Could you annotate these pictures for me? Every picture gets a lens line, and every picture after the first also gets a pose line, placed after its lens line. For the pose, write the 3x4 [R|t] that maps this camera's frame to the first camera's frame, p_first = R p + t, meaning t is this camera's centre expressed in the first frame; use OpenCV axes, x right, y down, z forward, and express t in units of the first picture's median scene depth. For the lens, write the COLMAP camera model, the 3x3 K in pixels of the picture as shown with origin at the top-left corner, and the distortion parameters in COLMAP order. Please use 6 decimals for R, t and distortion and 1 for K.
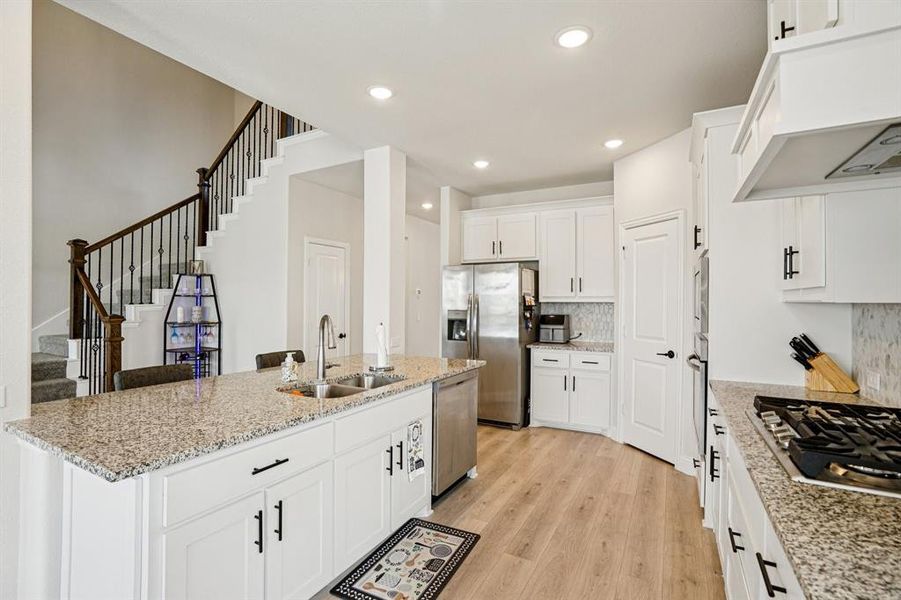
lens RADIAL K [[428.1, 0, 442.3], [0, 428.1, 301.2], [0, 0, 1]] dist [-0.019261, 0.003337]
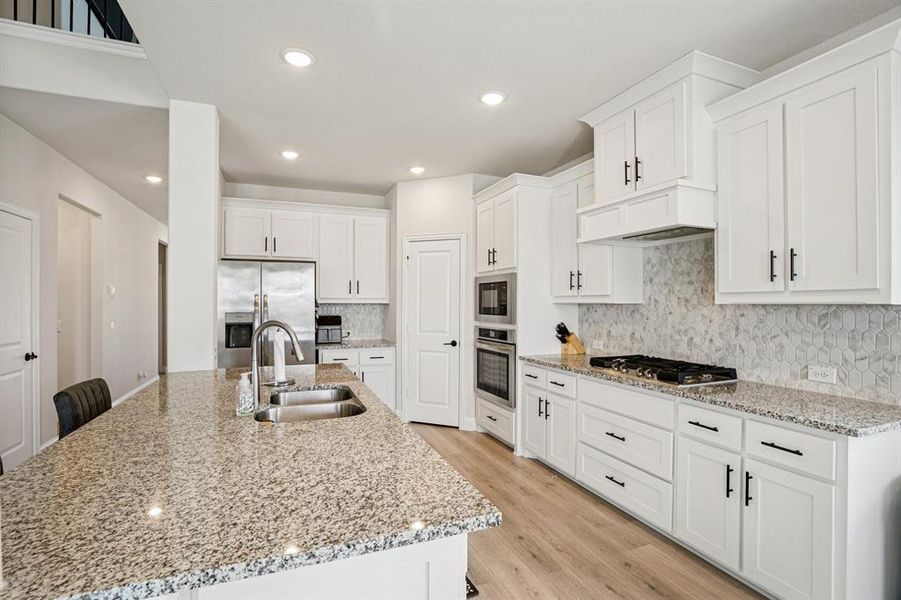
lens RADIAL K [[428.1, 0, 444.1], [0, 428.1, 303.1], [0, 0, 1]] dist [-0.019261, 0.003337]
pose [[0.638748, -0.001076, 0.769415, -0.408414], [-0.000606, 0.999998, 0.001902, -0.000559], [-0.769416, -0.001682, 0.638746, 0.156017]]
